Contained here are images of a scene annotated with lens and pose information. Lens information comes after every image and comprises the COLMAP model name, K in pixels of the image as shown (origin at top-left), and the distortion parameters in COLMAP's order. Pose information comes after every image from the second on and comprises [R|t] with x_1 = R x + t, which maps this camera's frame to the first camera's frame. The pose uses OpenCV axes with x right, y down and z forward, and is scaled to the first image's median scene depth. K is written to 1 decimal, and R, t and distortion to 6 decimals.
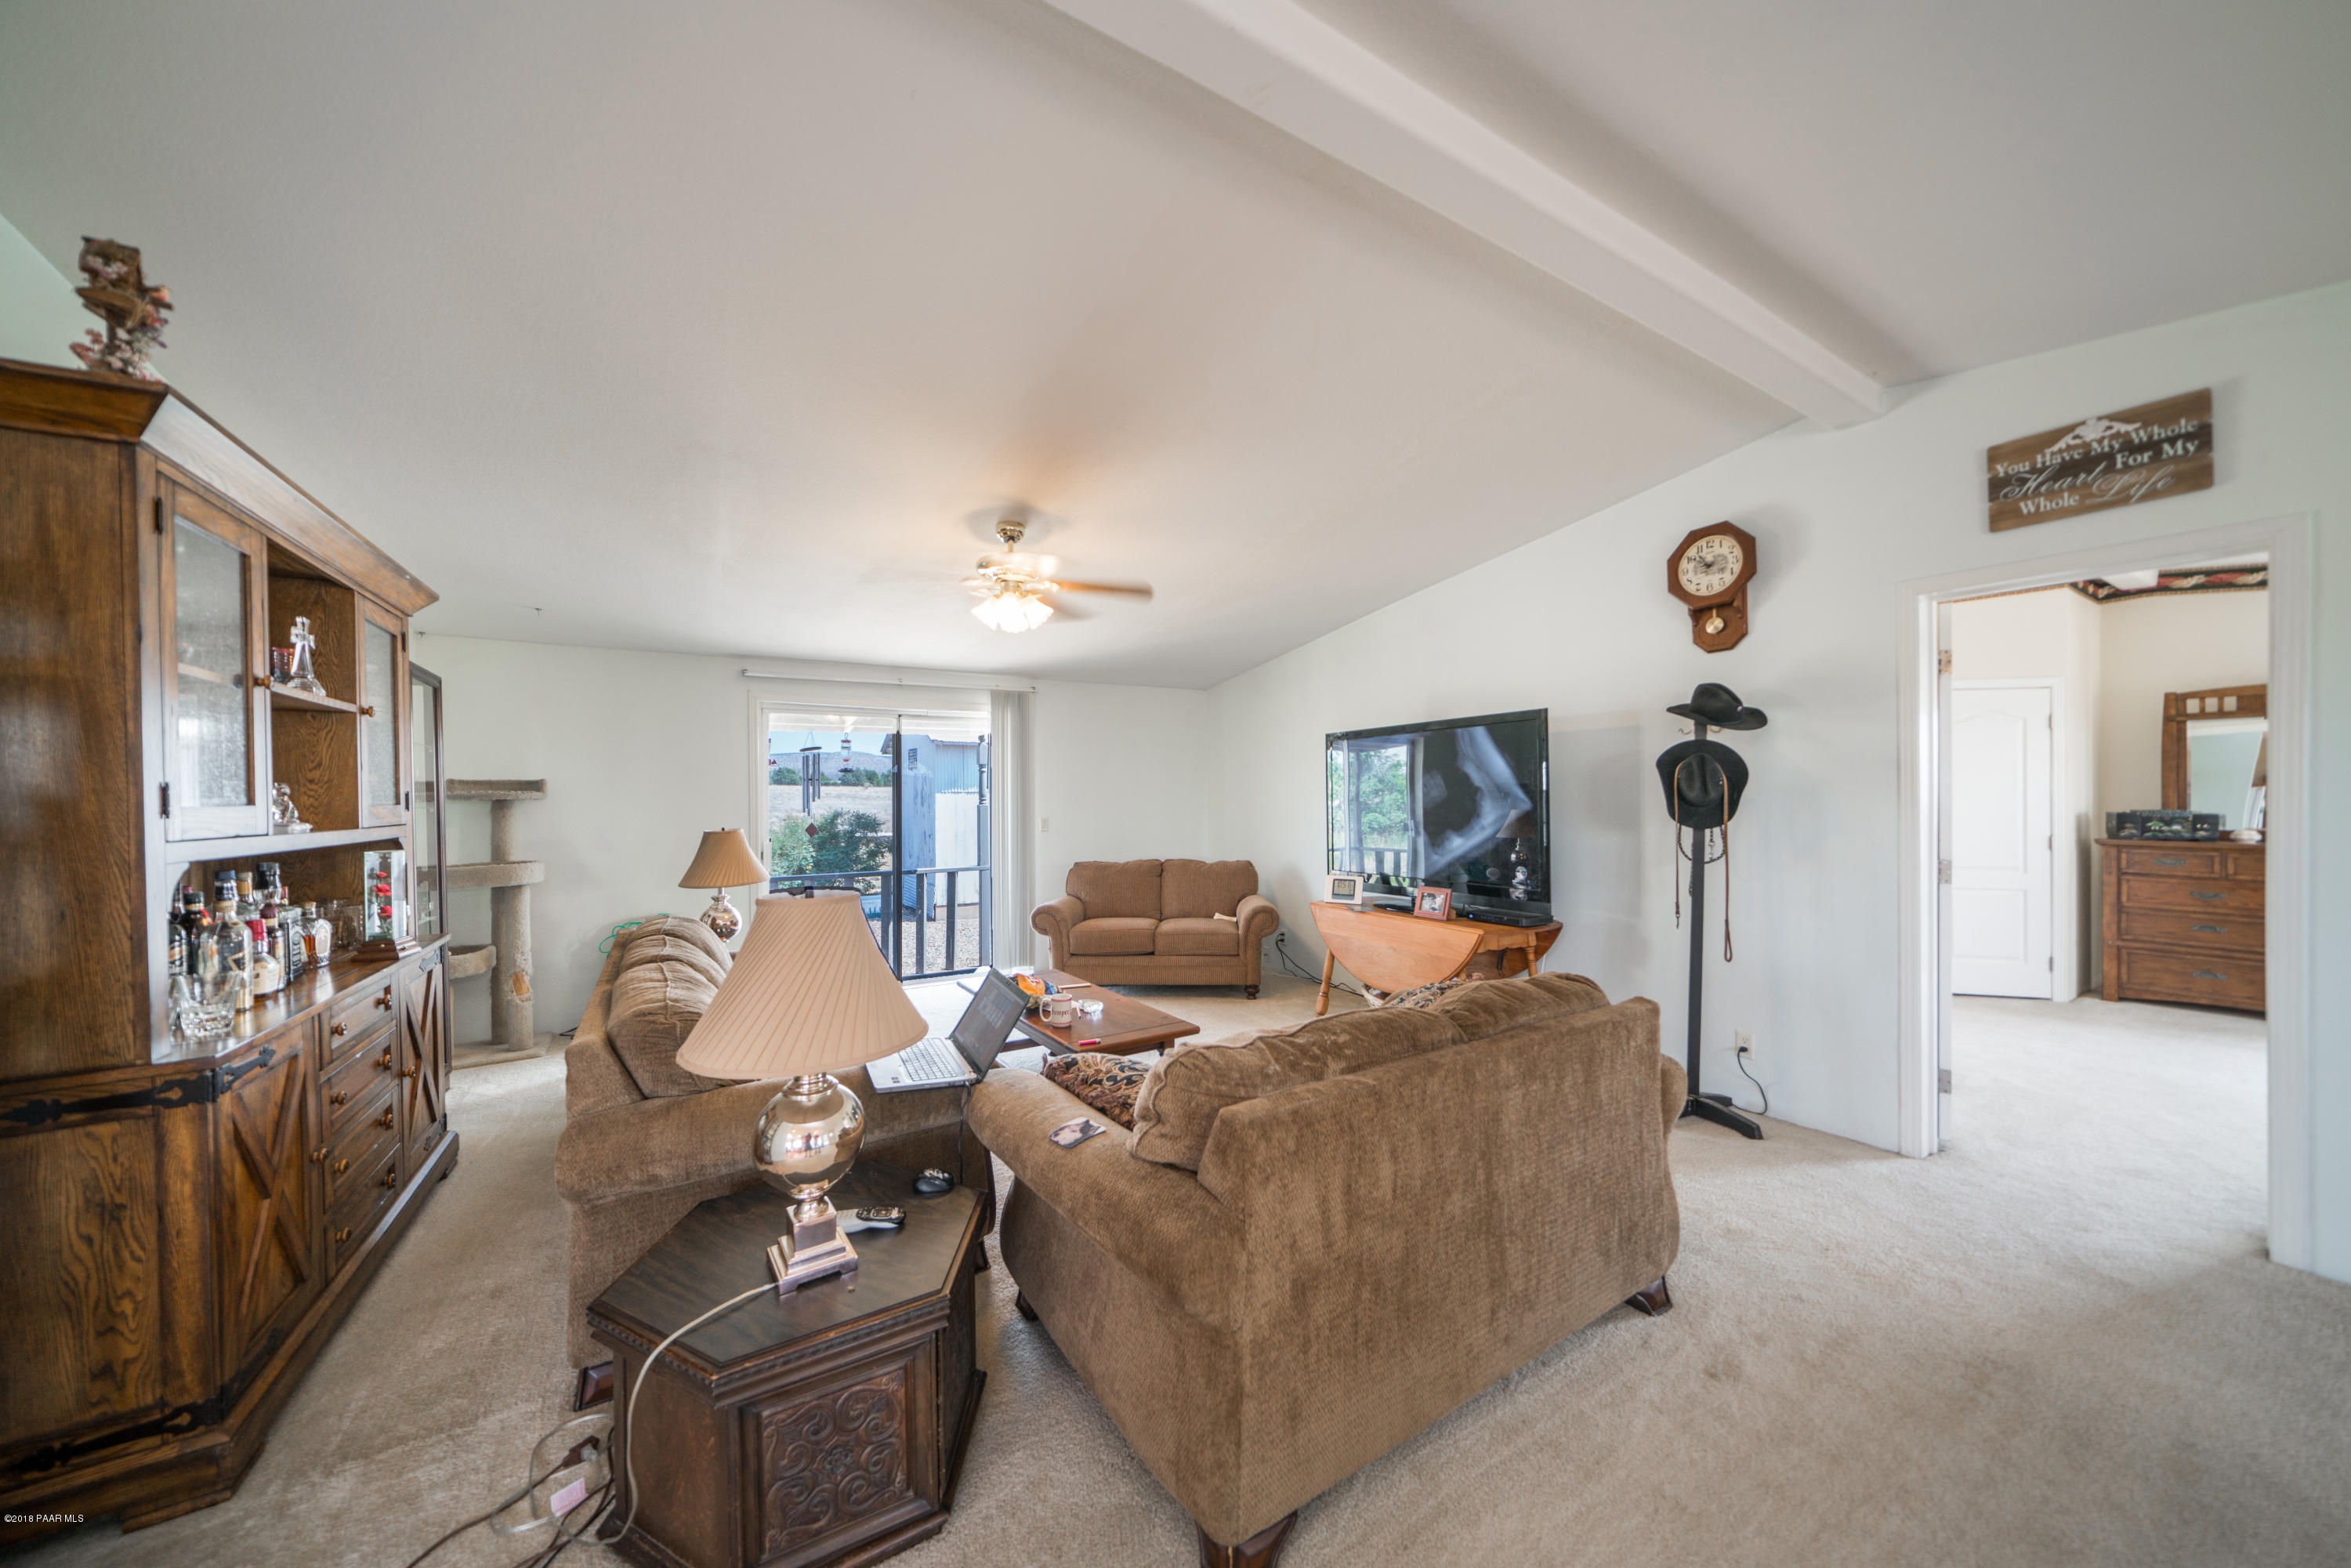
lens RADIAL K [[820.5, 0, 1175.6], [0, 820.5, 788.9], [0, 0, 1]] dist [-0.016646, 0.000076]
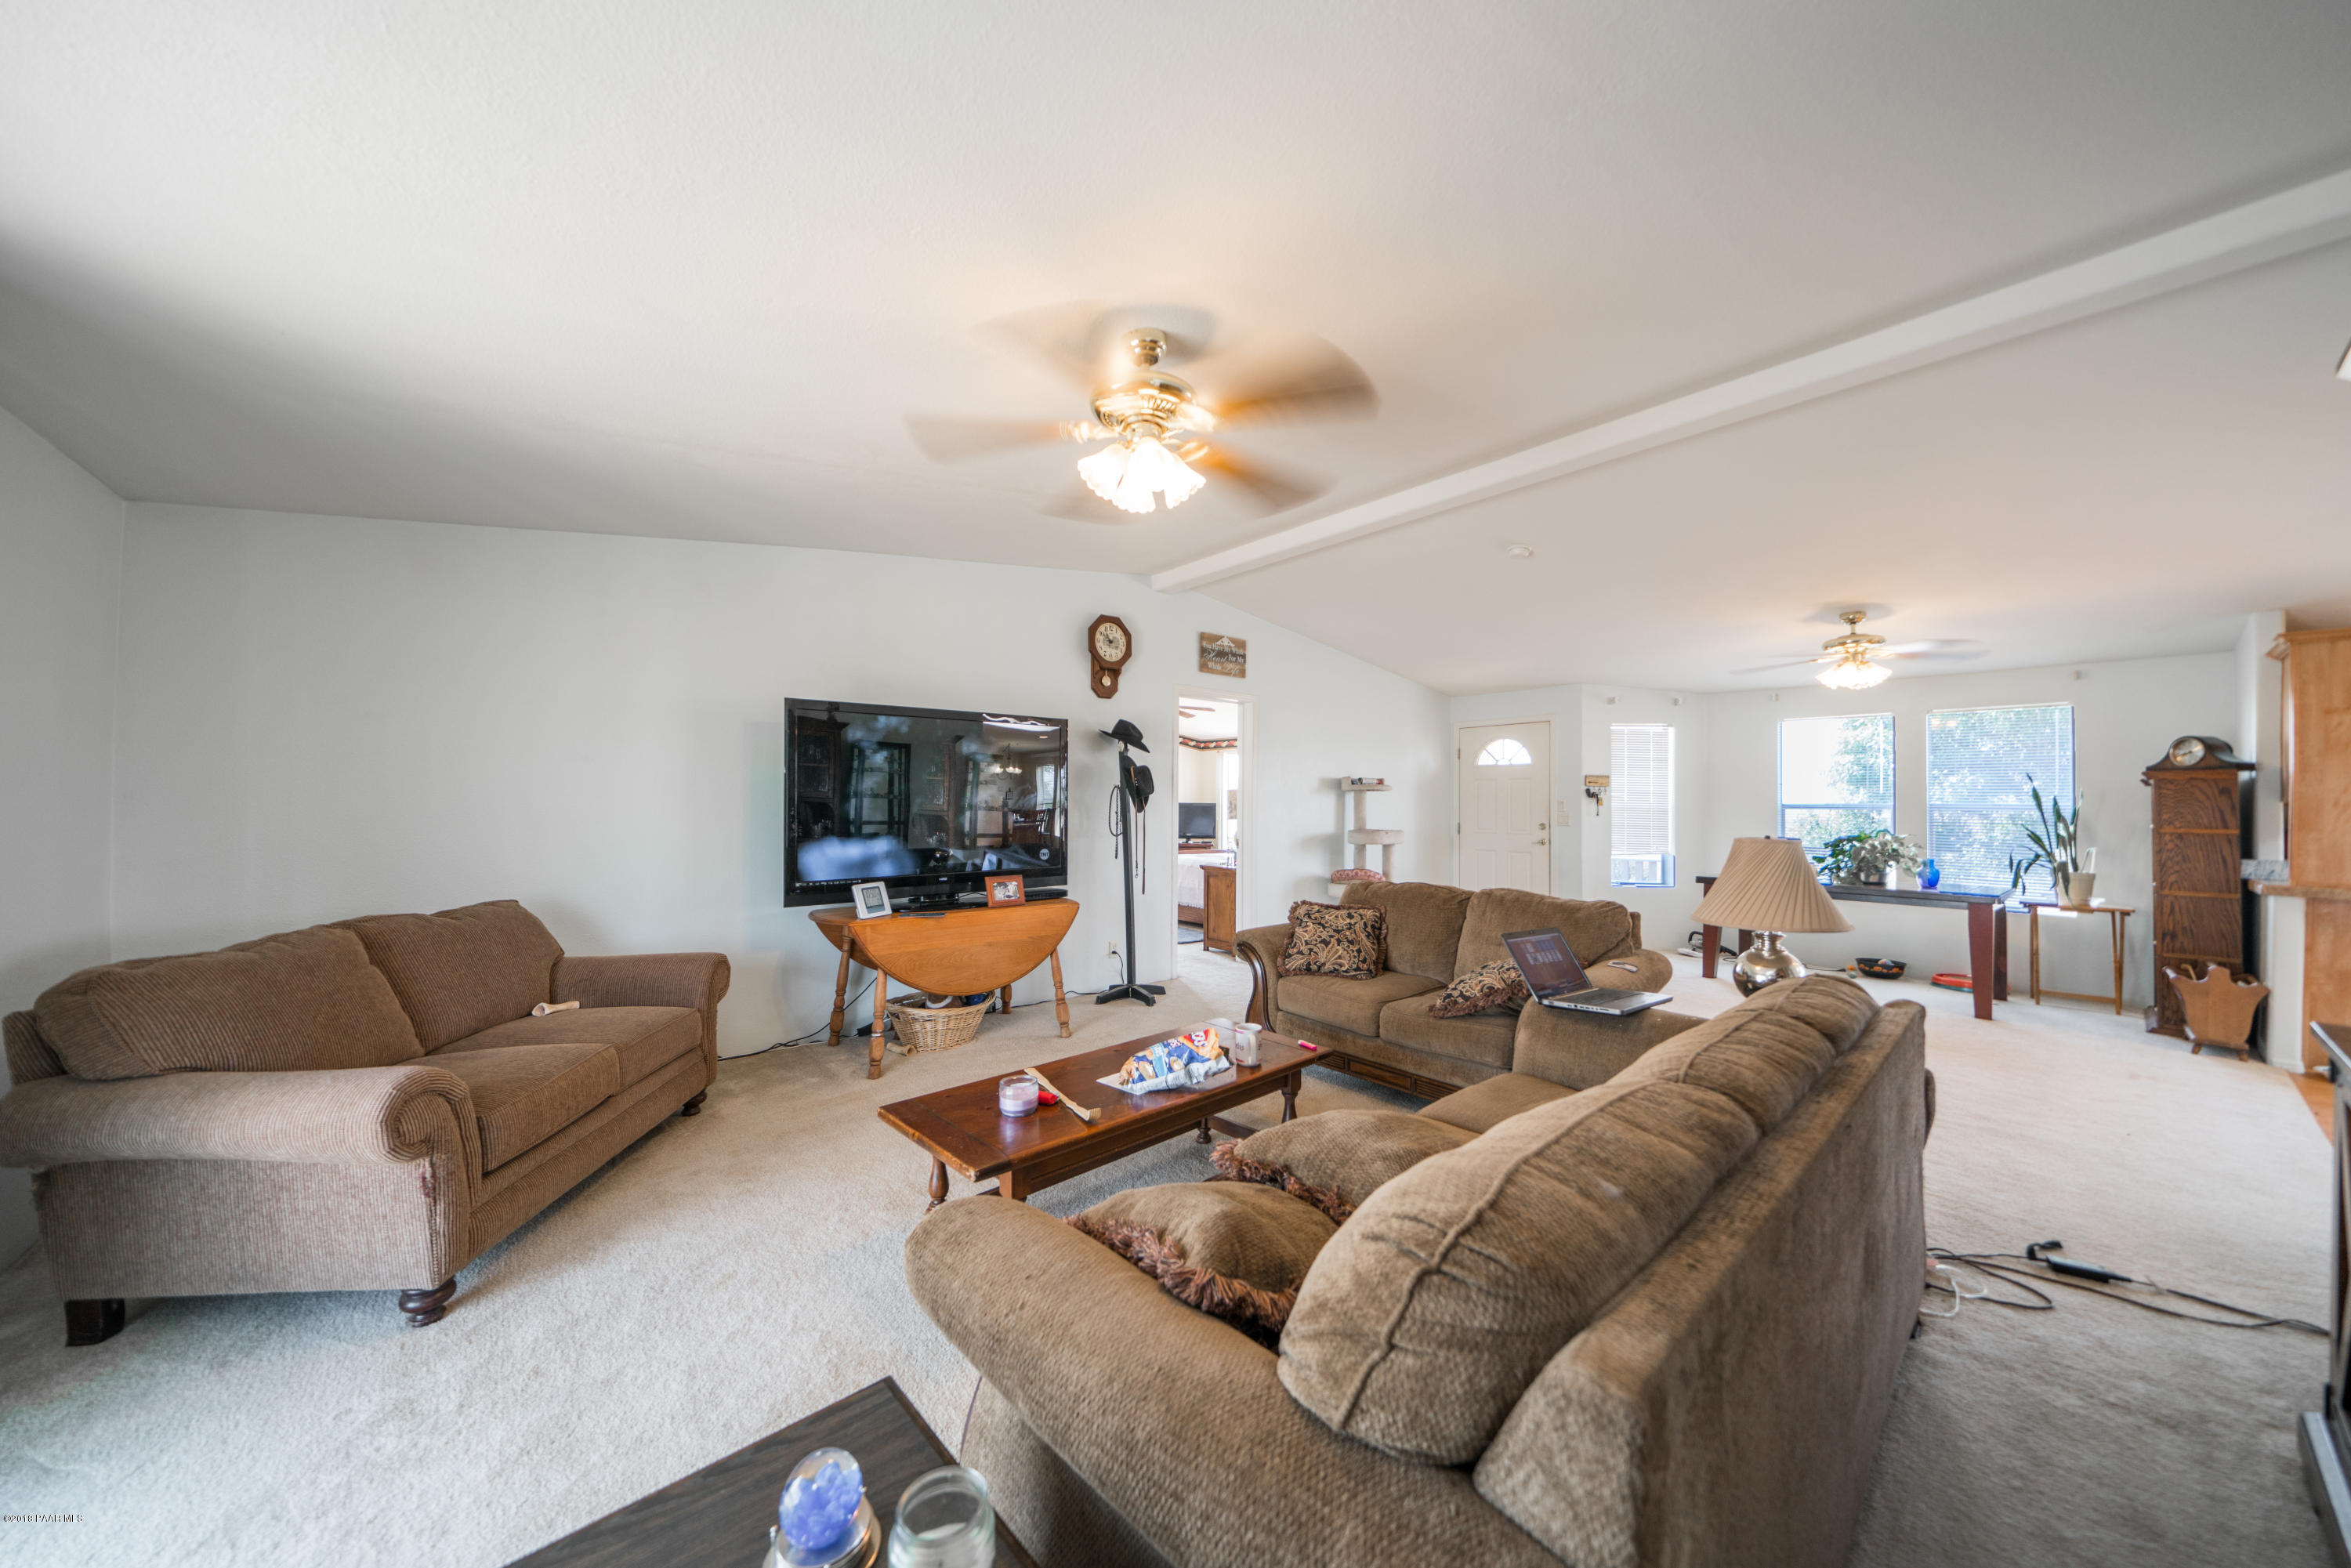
lens RADIAL K [[820.5, 0, 1175.6], [0, 820.5, 788.9], [0, 0, 1]] dist [-0.016646, 0.000076]
pose [[-0.205098, 0.023742, 0.978453, -0.651050], [-0.009610, 0.999609, -0.026269, 0.031658], [-0.978694, -0.014790, -0.204790, 0.881810]]
